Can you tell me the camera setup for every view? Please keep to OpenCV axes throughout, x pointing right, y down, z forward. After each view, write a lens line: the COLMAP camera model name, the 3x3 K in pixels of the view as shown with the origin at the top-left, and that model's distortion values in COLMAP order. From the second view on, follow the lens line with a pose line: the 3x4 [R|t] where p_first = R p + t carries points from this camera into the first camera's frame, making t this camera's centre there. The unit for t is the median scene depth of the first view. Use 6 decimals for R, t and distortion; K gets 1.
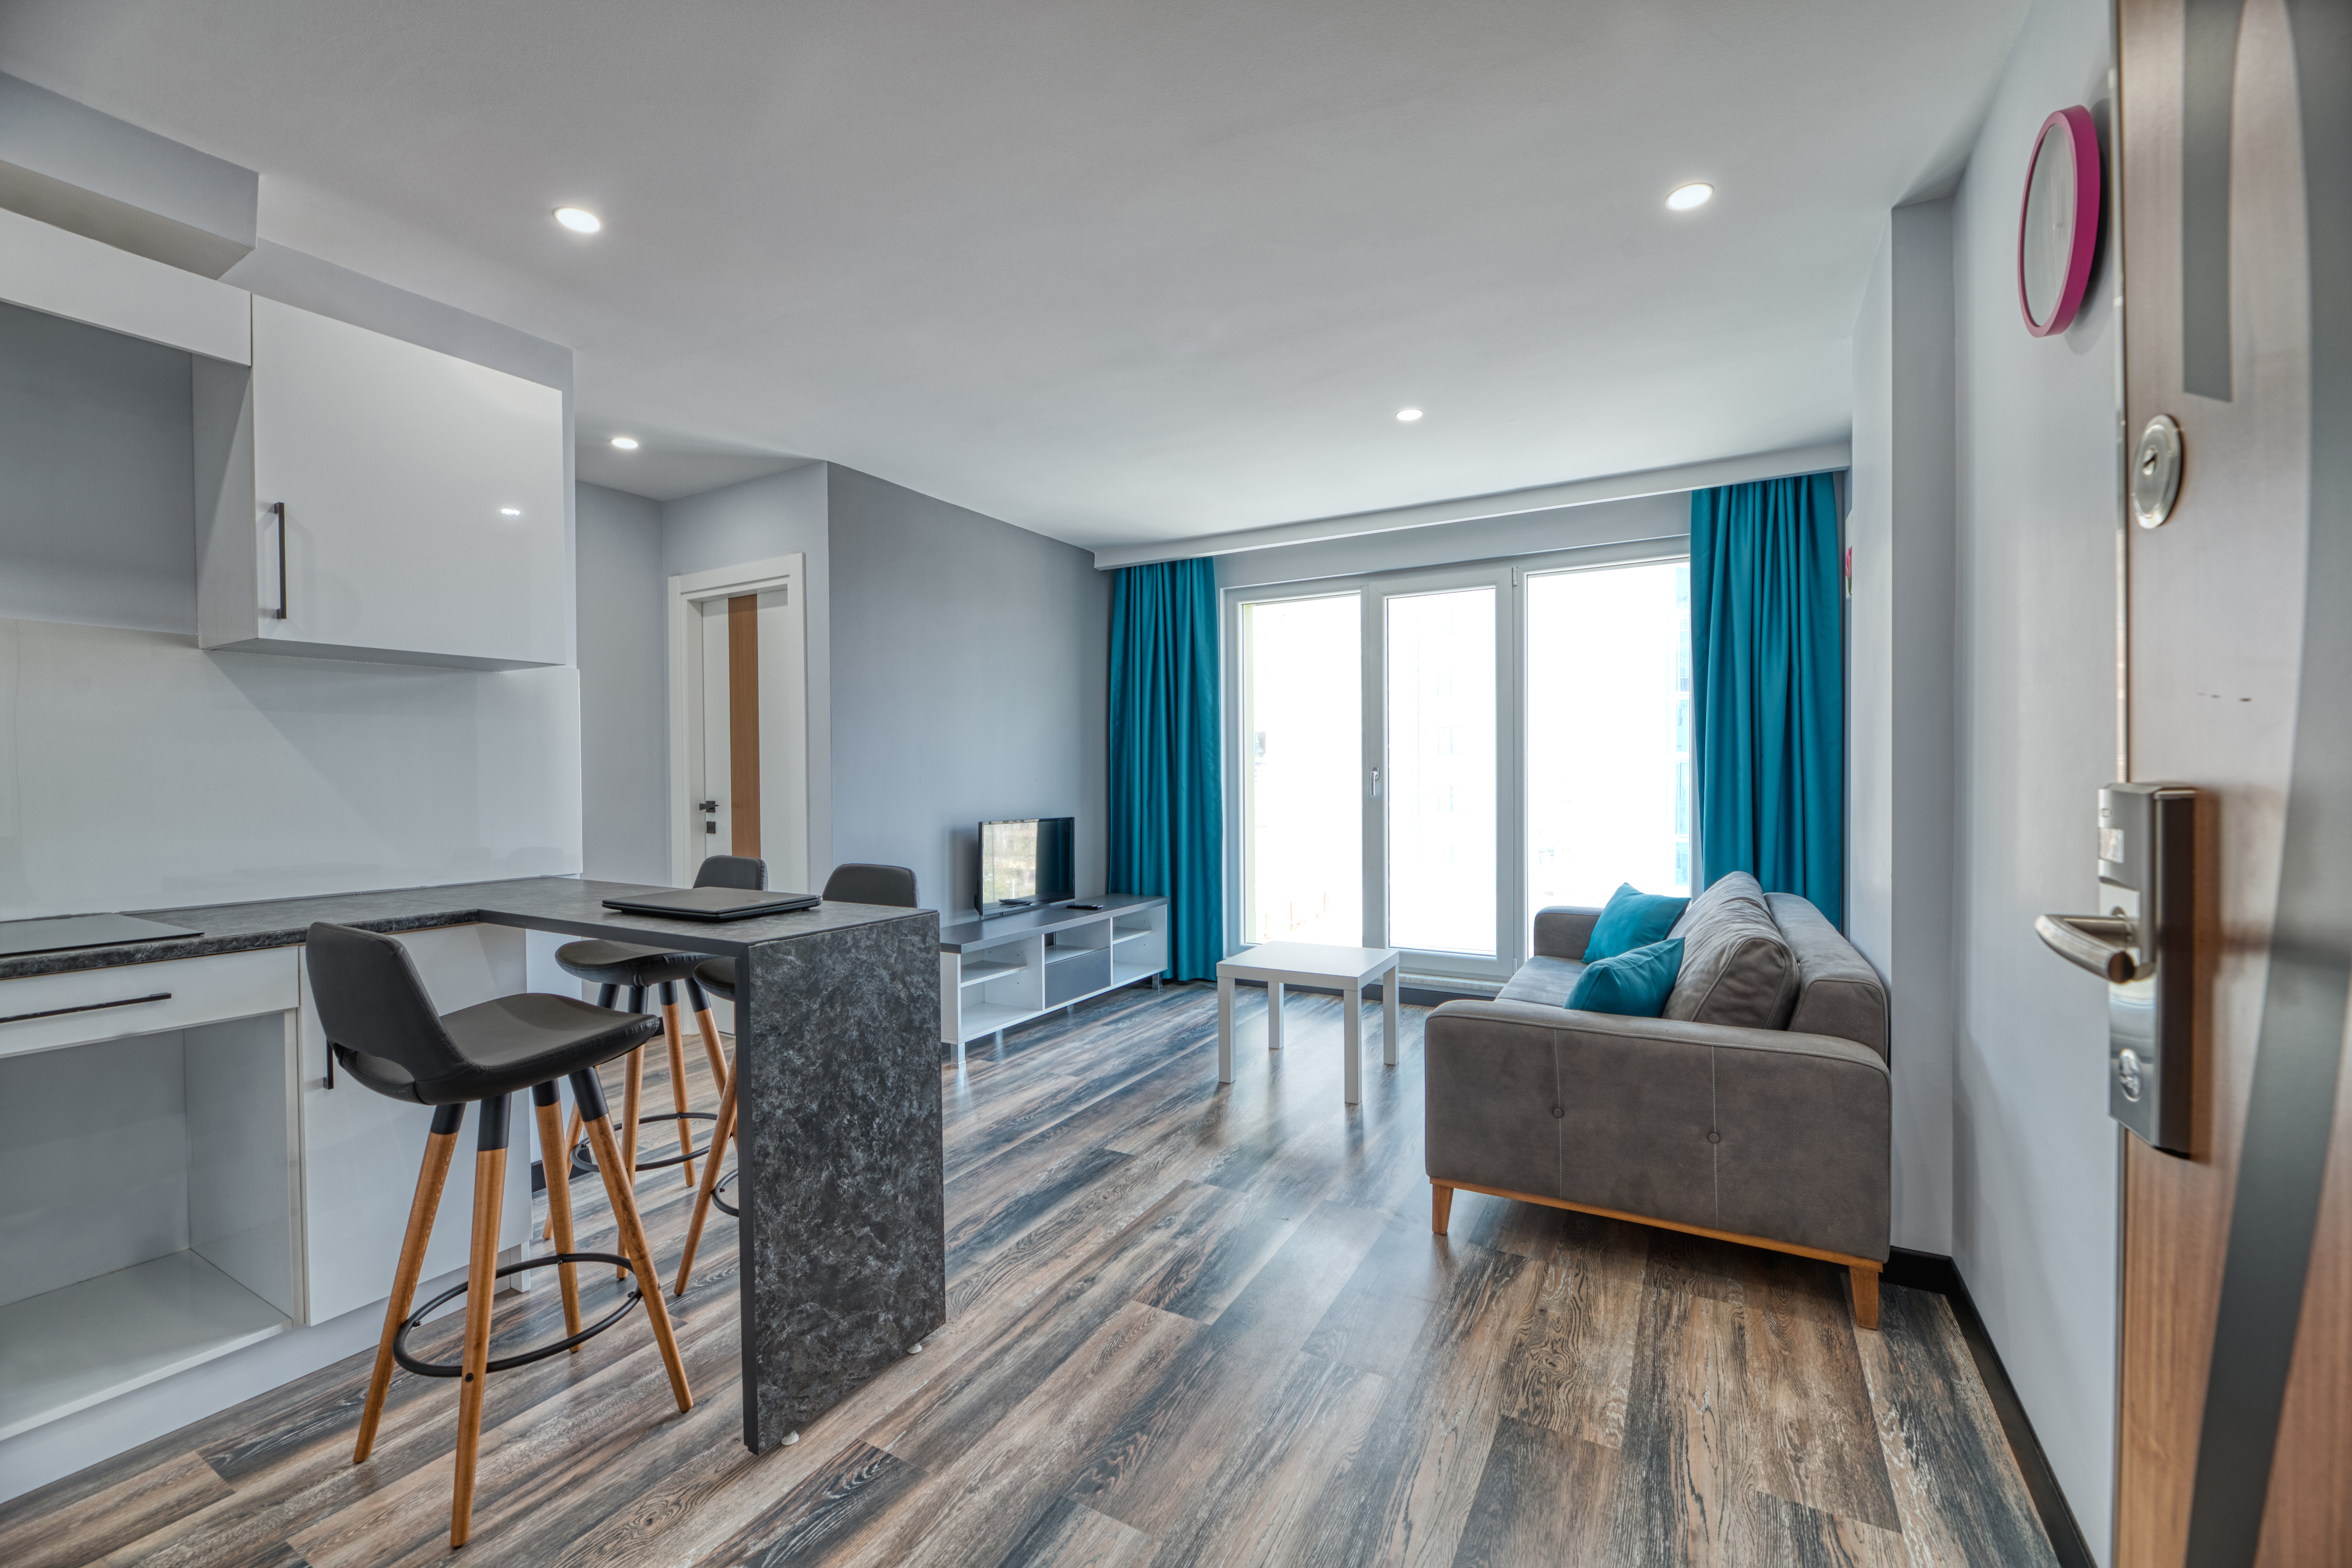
lens RADIAL K [[953.7, 0, 1174.9], [0, 953.7, 780.9], [0, 0, 1]] dist [-0.010260, -0.000164]
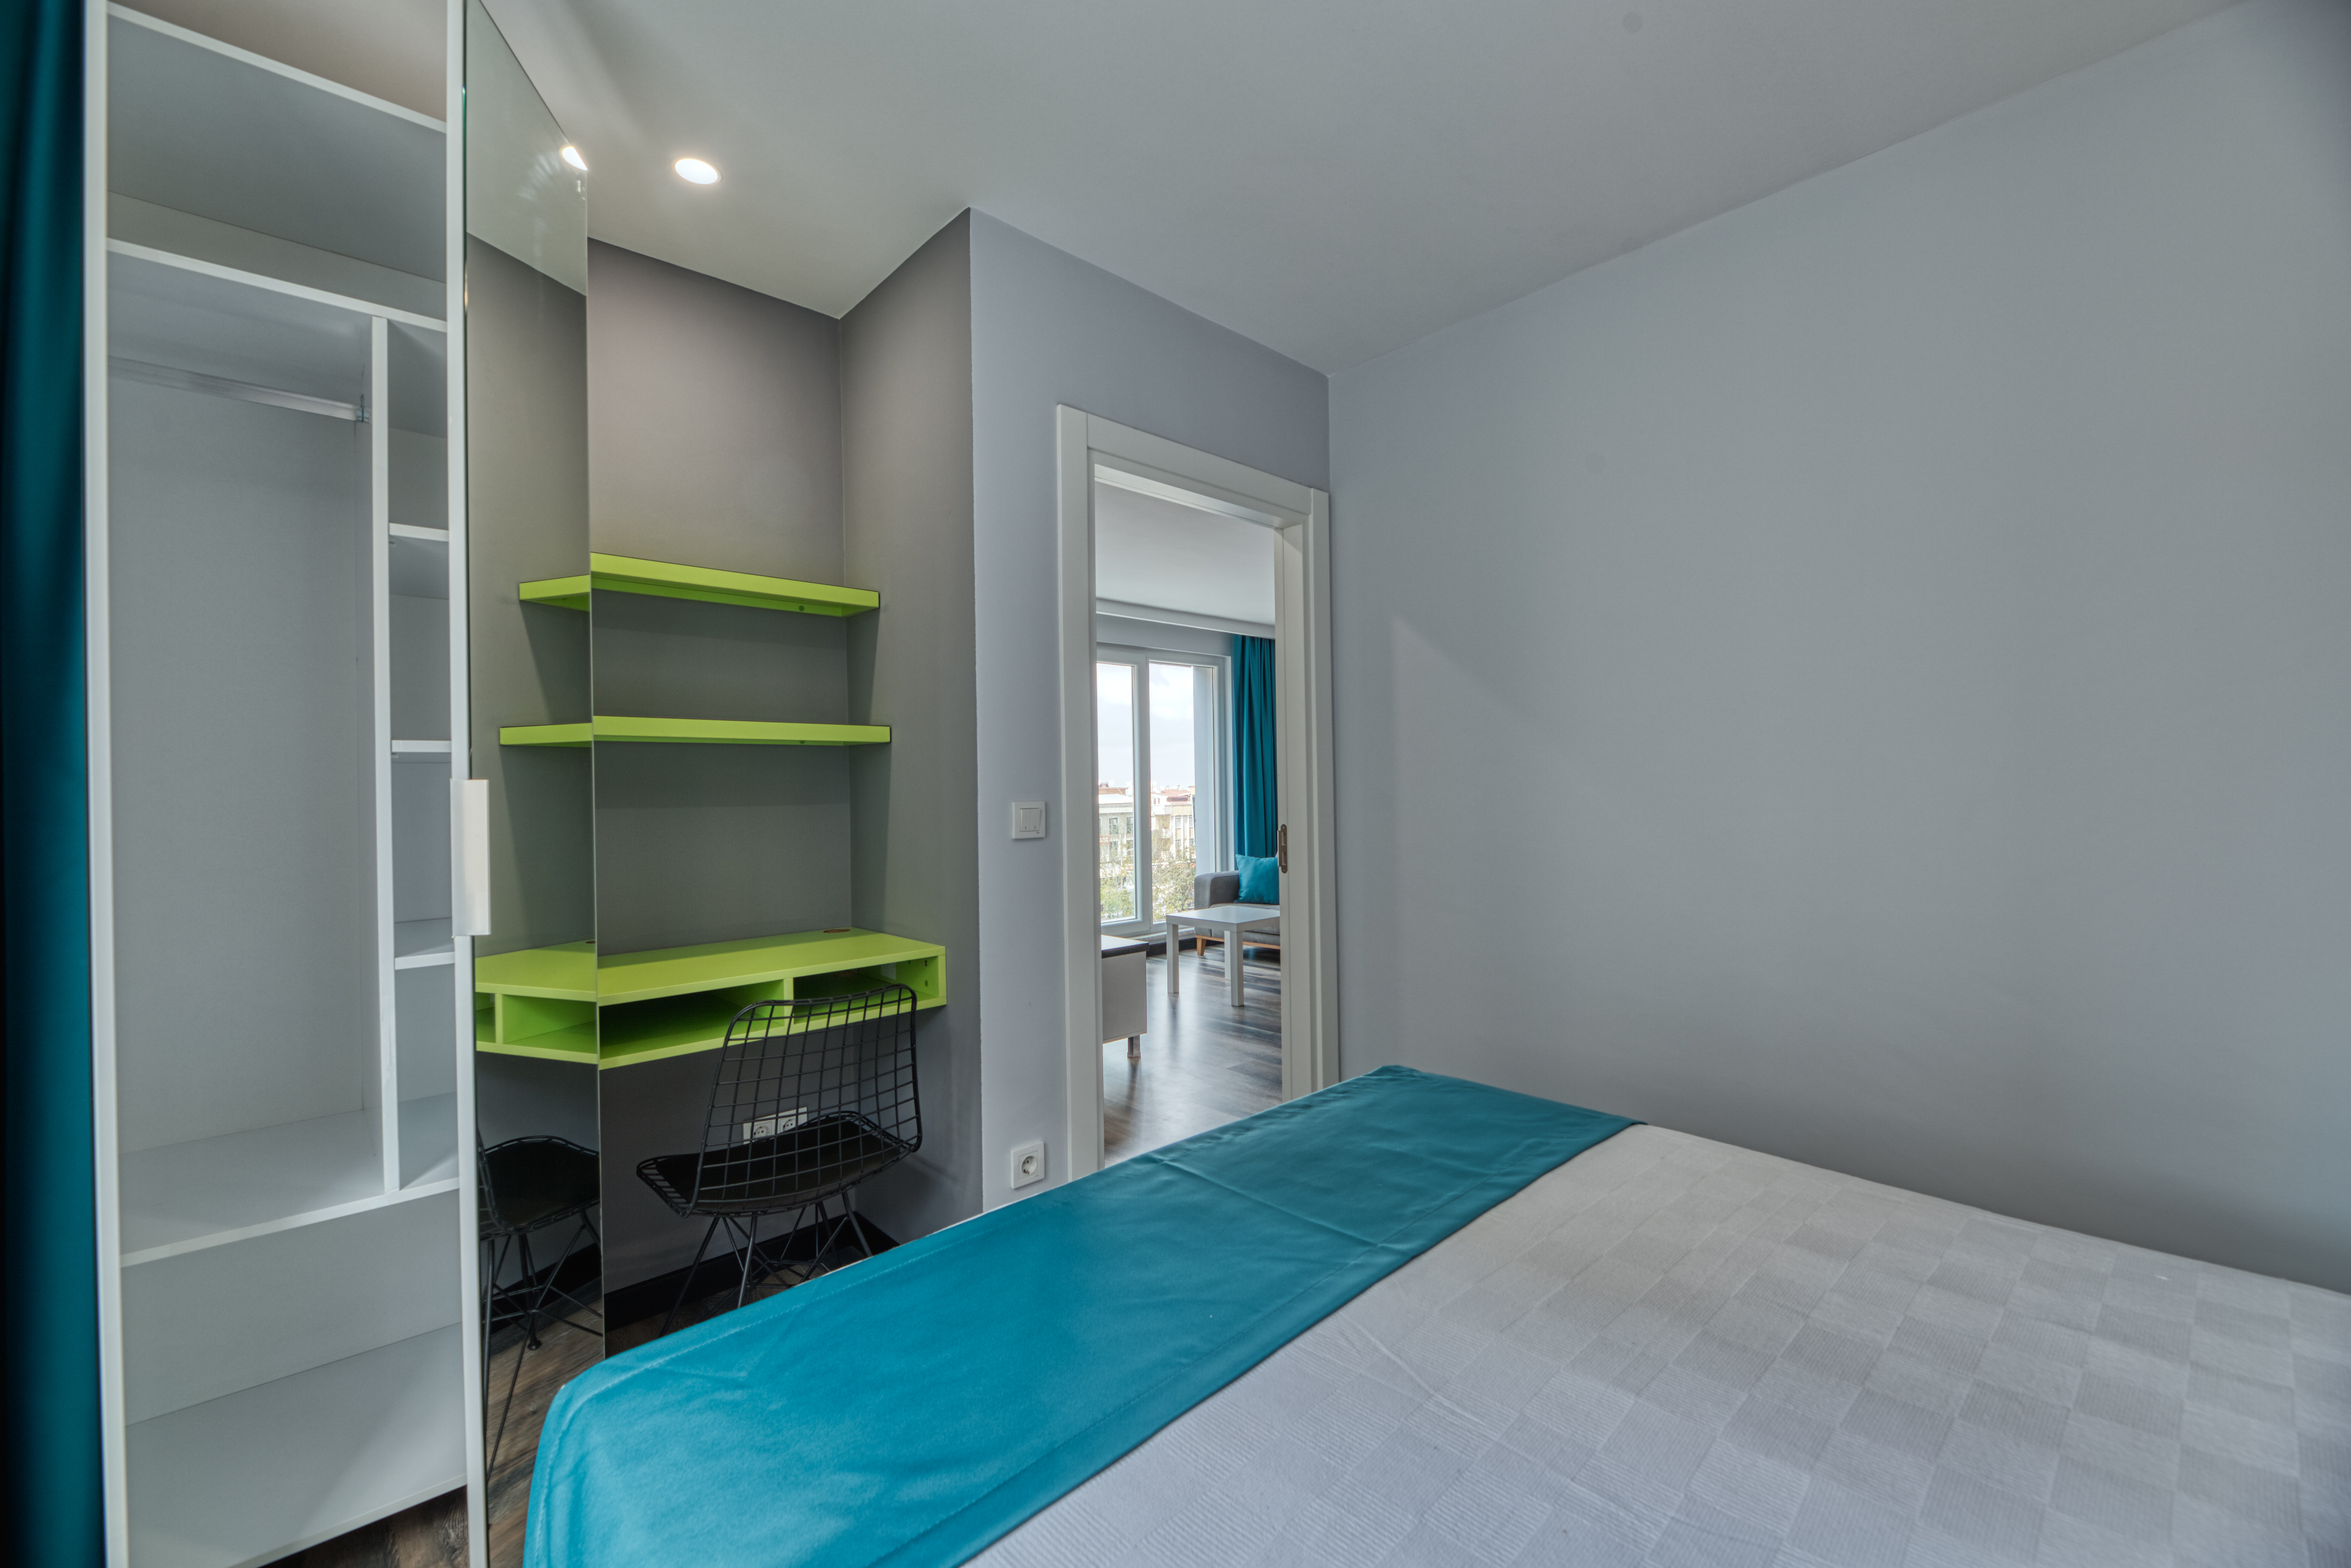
lens RADIAL K [[953.4, 0, 1174.9], [0, 953.4, 792.8], [0, 0, 1]] dist [-0.010260, -0.000164]
pose [[0.280465, 0.012054, 0.959789, -1.393898], [0.018789, 0.999661, -0.018045, 0.025433], [-0.959680, 0.023095, 0.280143, 0.722203]]
